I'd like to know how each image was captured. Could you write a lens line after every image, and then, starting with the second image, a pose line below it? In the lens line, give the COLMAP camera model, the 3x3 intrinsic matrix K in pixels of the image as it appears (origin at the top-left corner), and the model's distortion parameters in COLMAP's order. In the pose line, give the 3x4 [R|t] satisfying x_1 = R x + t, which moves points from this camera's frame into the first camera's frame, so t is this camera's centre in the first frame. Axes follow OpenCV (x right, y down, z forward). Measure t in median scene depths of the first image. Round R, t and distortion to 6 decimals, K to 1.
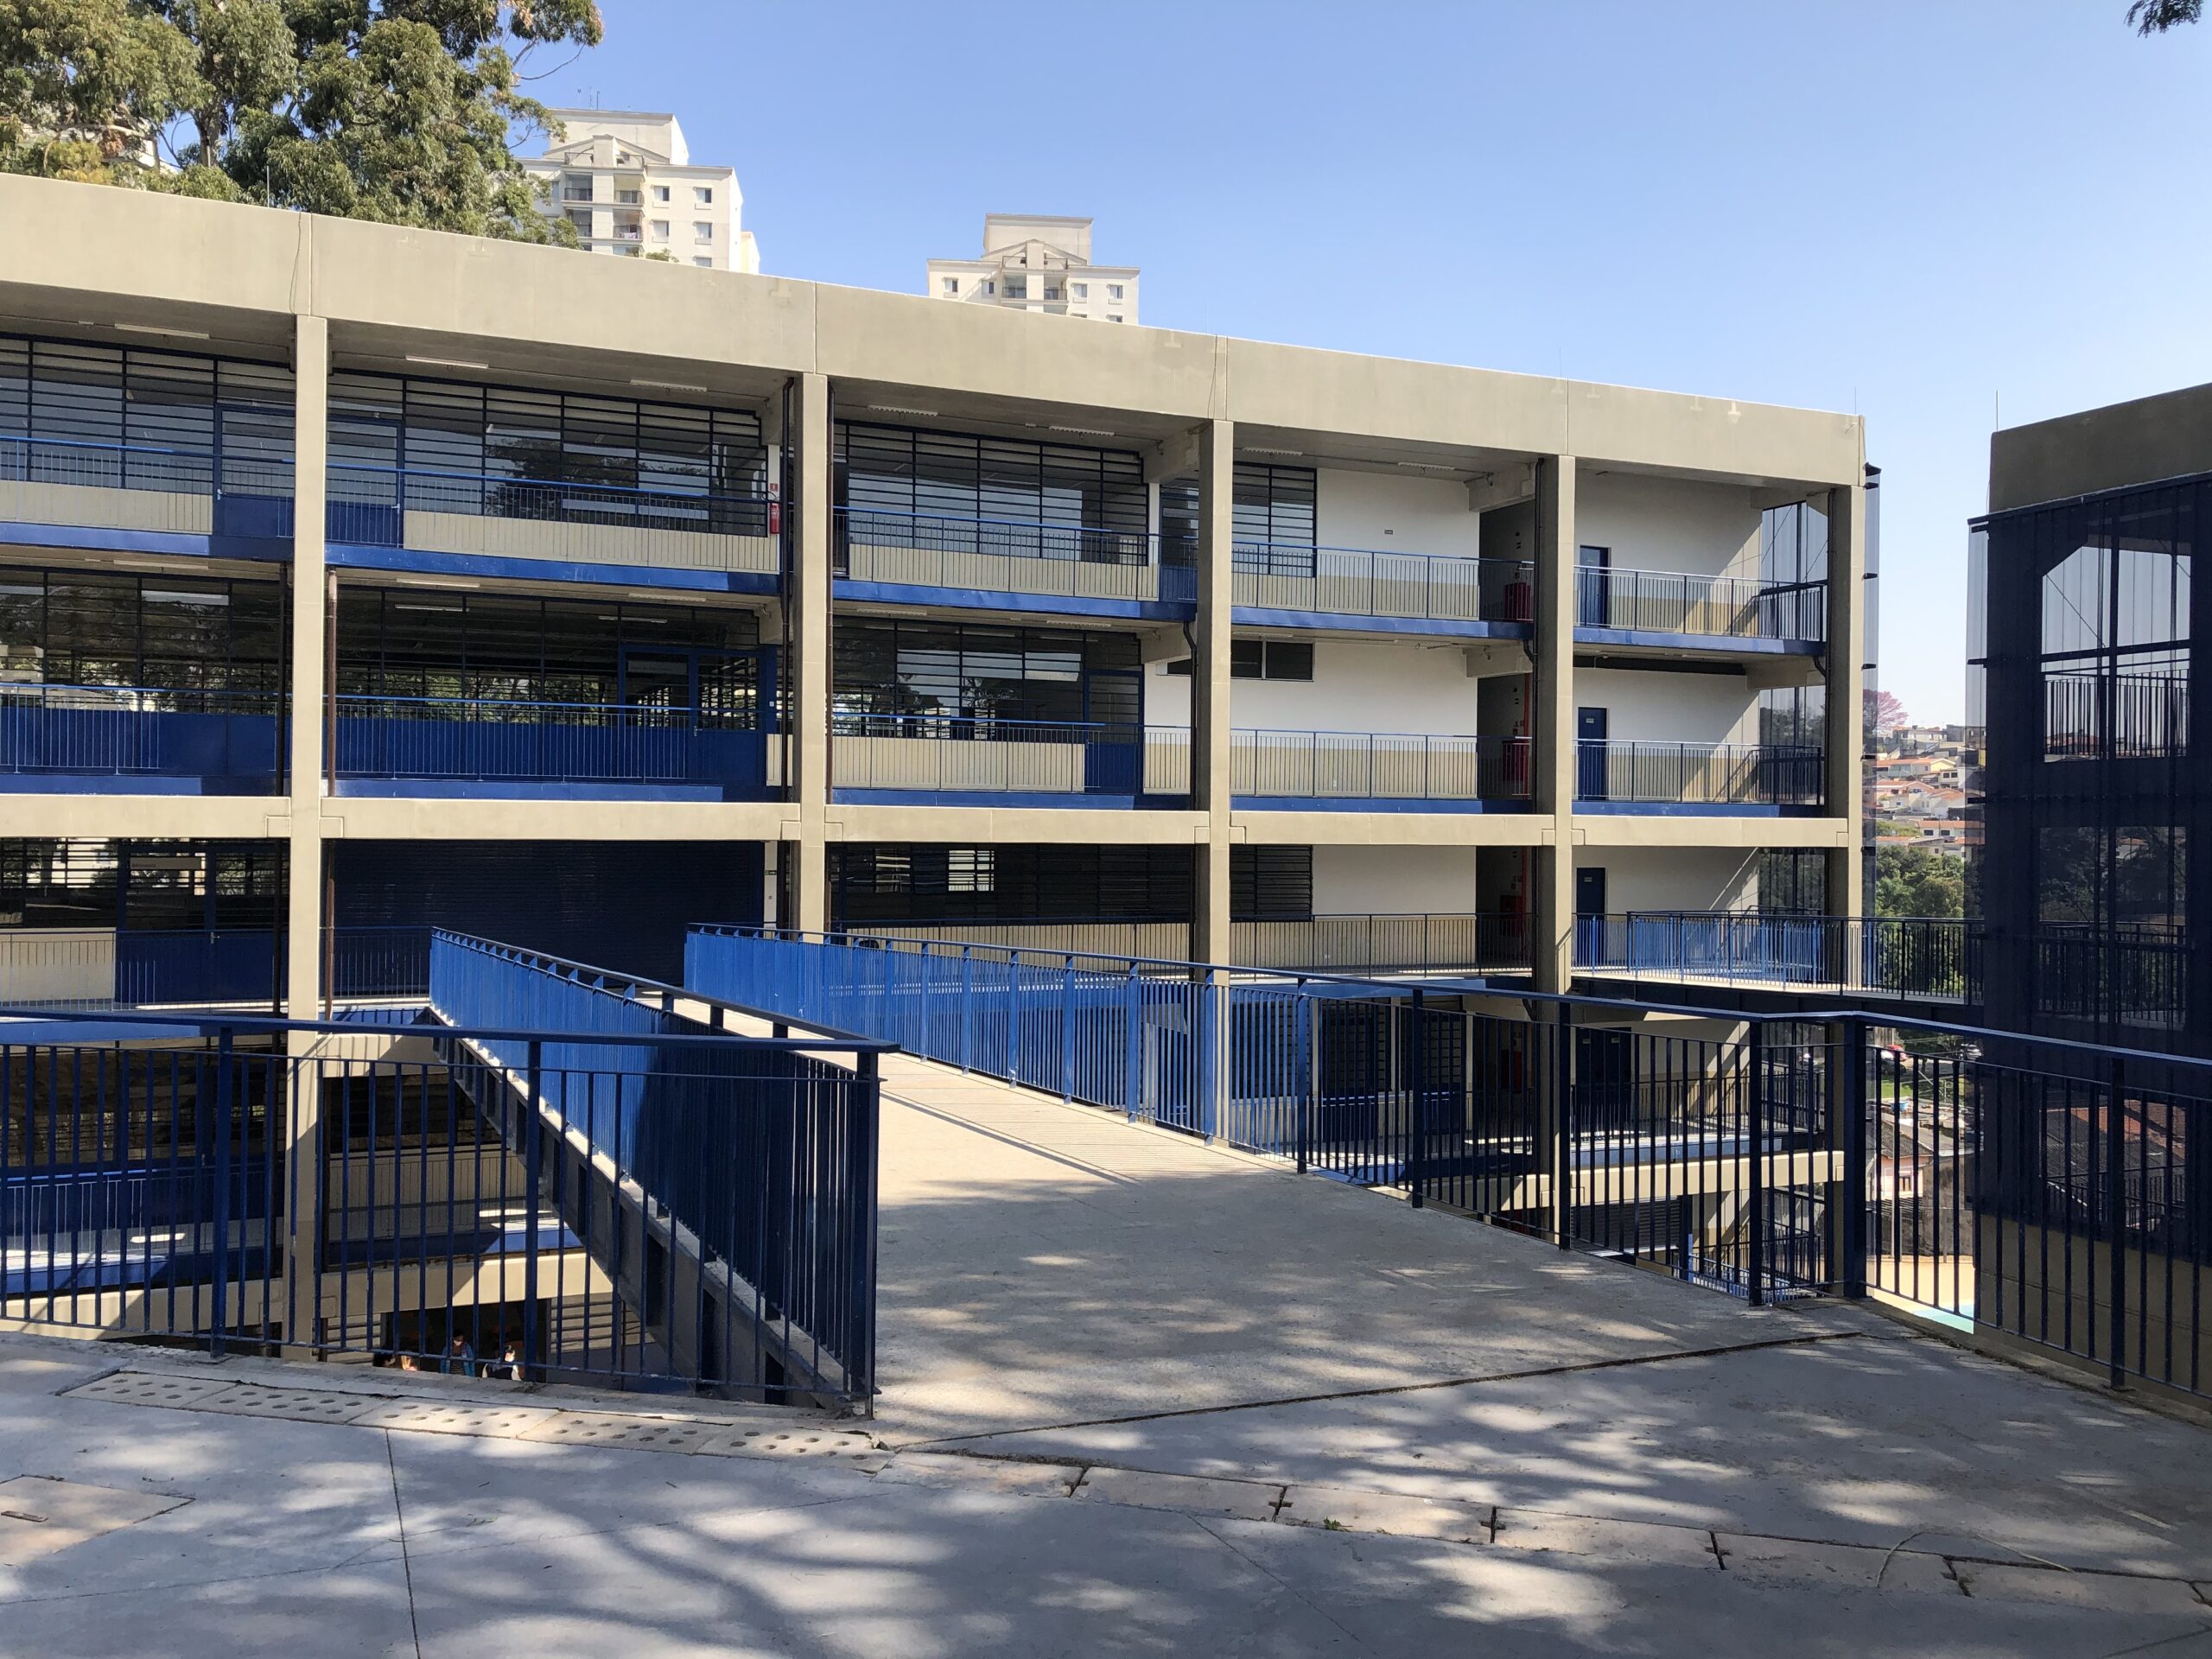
lens RADIAL K [[1780.1, 0, 1106.0], [0, 1780.1, 829.5], [0, 0, 1]] dist [0.055348, -0.069434]
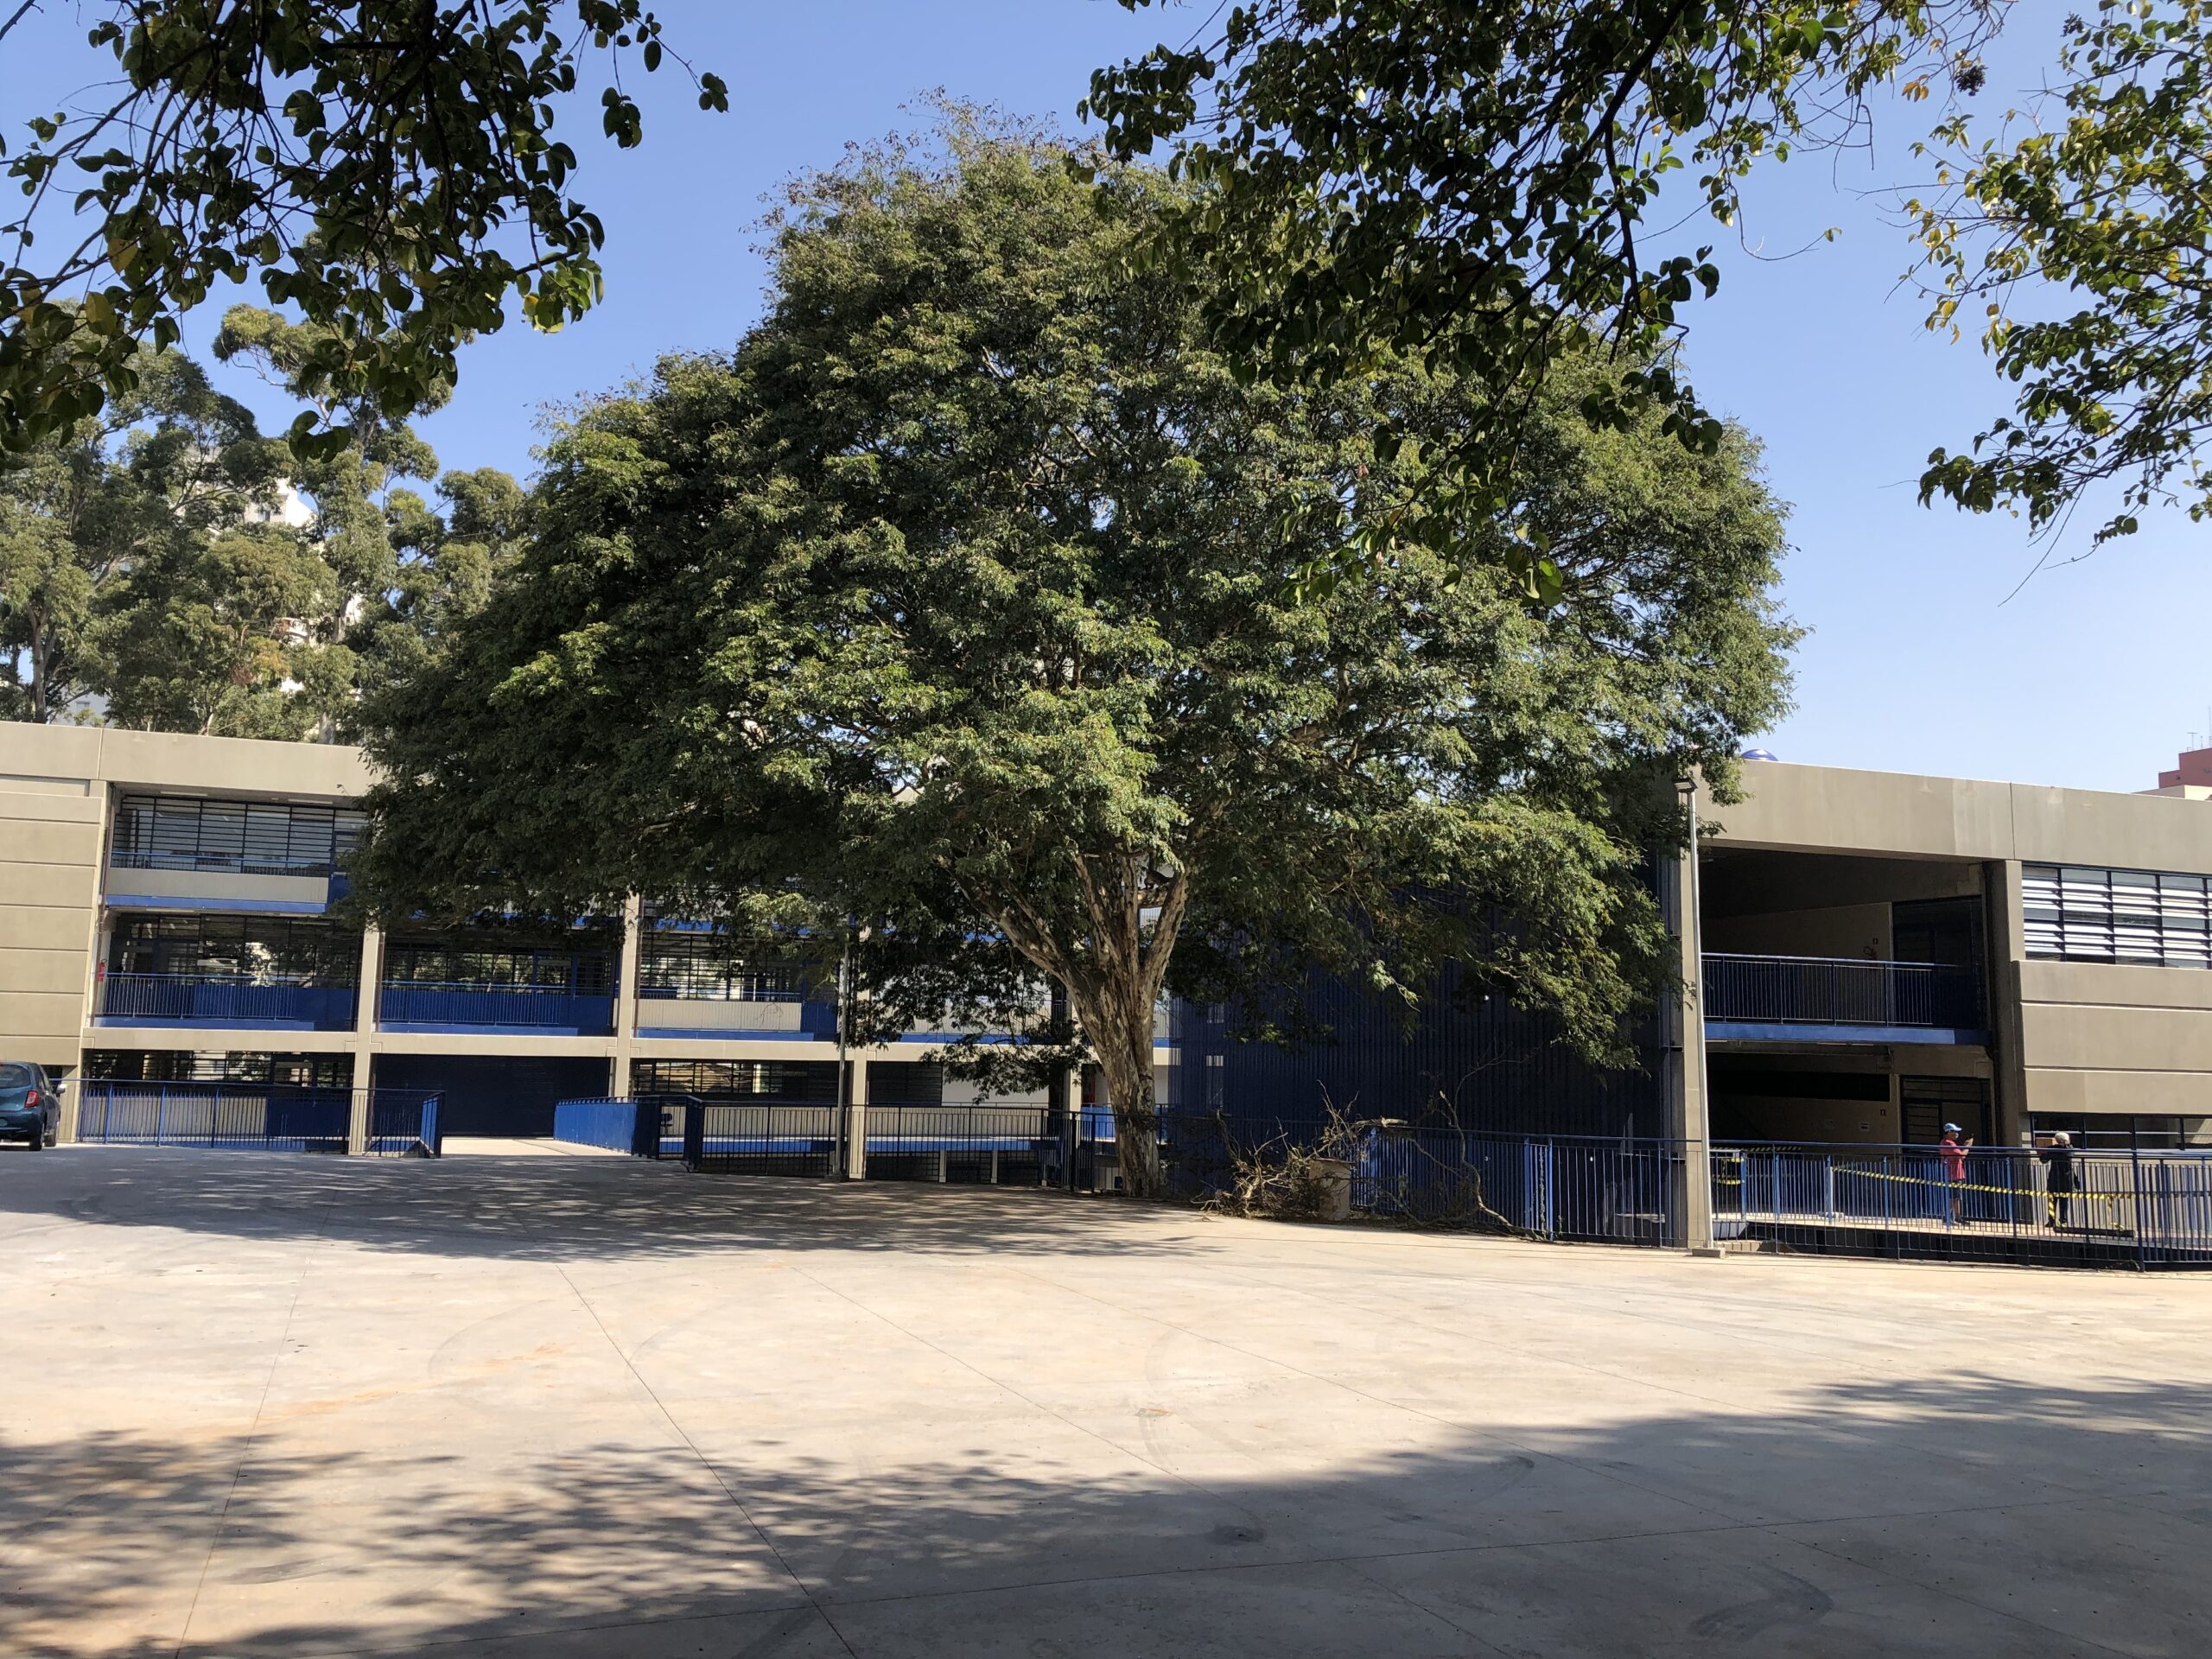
lens RADIAL K [[1780.1, 0, 1106.0], [0, 1780.1, 829.5], [0, 0, 1]] dist [0.055348, -0.069434]
pose [[0.998886, 0.005867, -0.046819, 0.393684], [-0.011575, 0.992391, -0.122583, -0.005854], [0.045744, 0.122988, 0.991353, -0.809003]]
